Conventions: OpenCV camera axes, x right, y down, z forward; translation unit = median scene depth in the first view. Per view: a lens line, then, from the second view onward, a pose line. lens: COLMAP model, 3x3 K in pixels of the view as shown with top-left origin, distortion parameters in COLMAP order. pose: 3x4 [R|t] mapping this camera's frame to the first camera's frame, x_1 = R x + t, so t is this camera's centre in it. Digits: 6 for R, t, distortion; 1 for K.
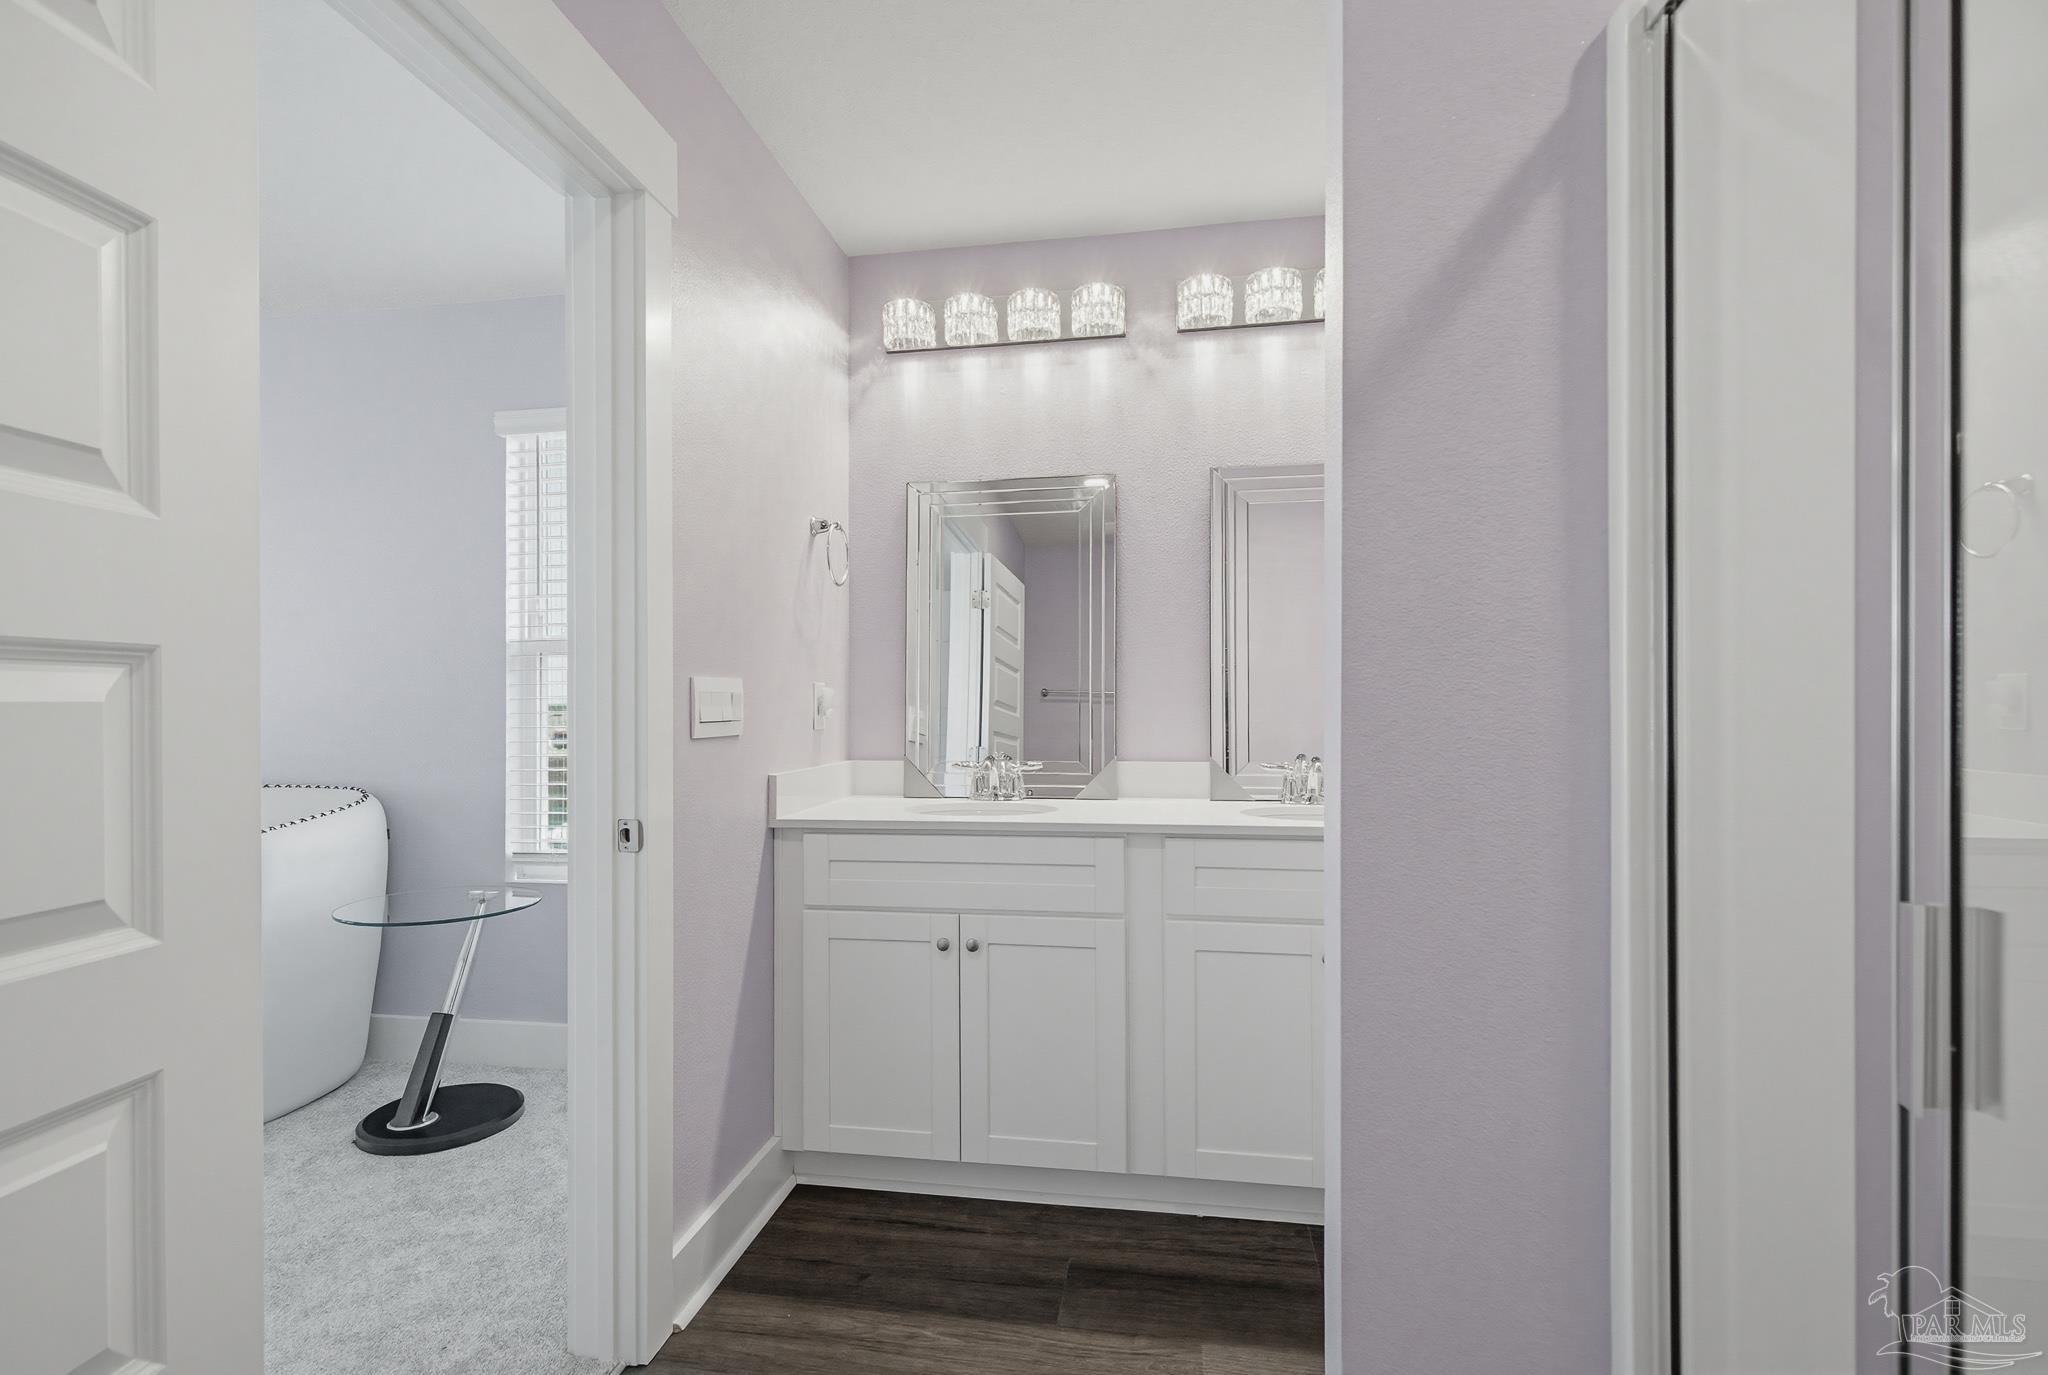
lens RADIAL K [[938.9, 0, 1020.5], [0, 938.9, 707.4], [0, 0, 1]] dist [0.001959, 0.000031]
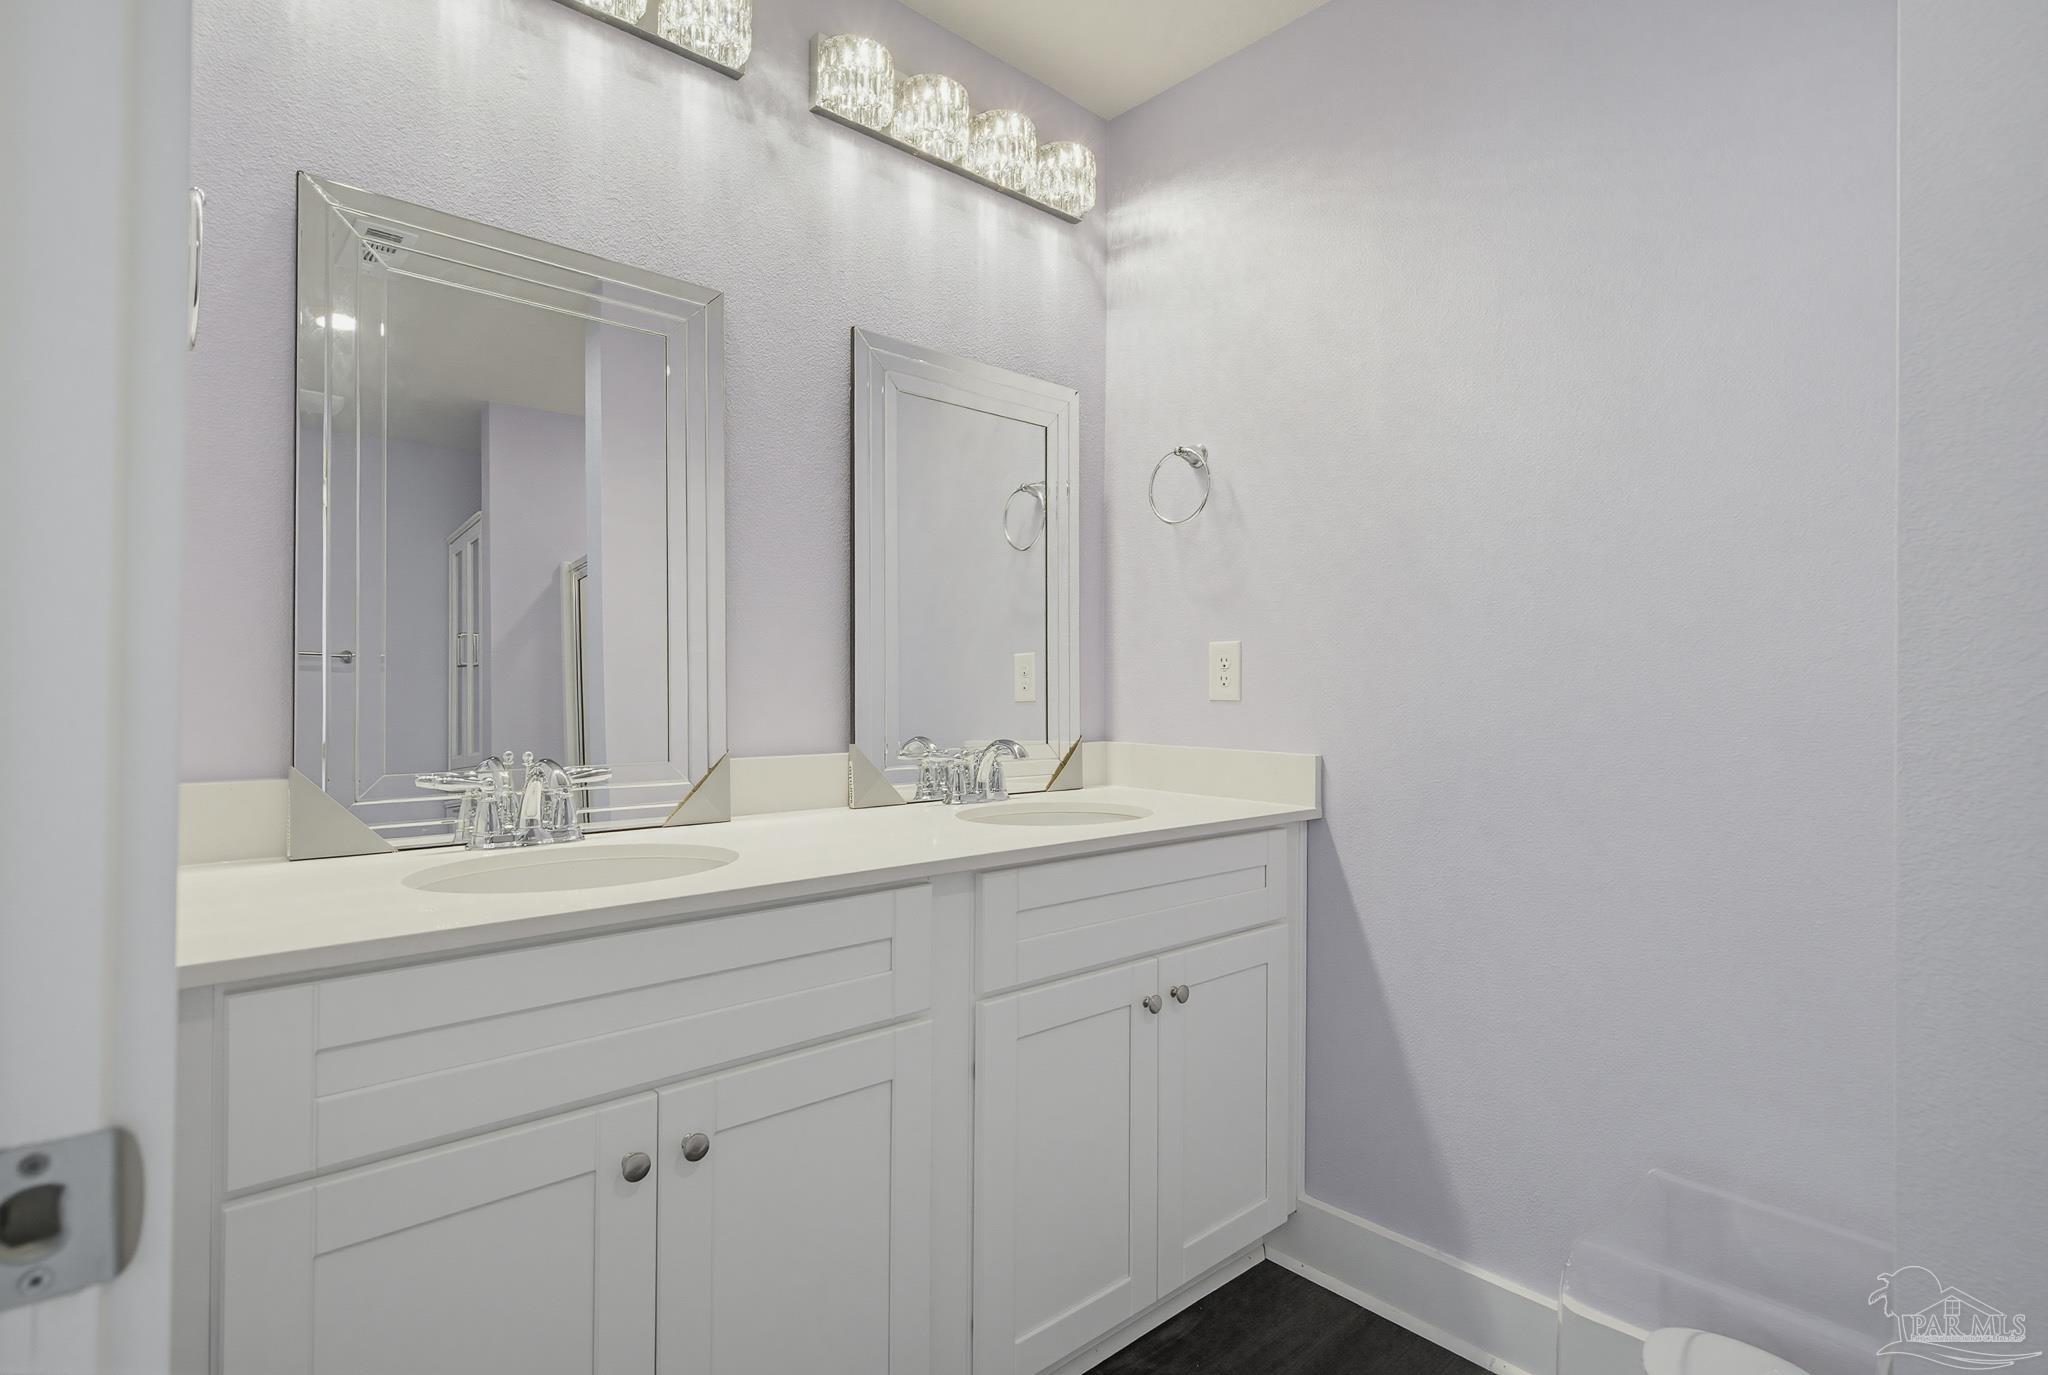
lens RADIAL K [[1005.5, 0, 1024.9], [0, 1005.5, 678.2], [0, 0, 1]] dist [-0.001920, -0.000258]
pose [[0.628131, 0.012810, 0.778002, -0.287917], [-0.007439, 0.999918, -0.010458, 0.010459], [-0.778072, 0.000781, 0.628175, 0.435884]]
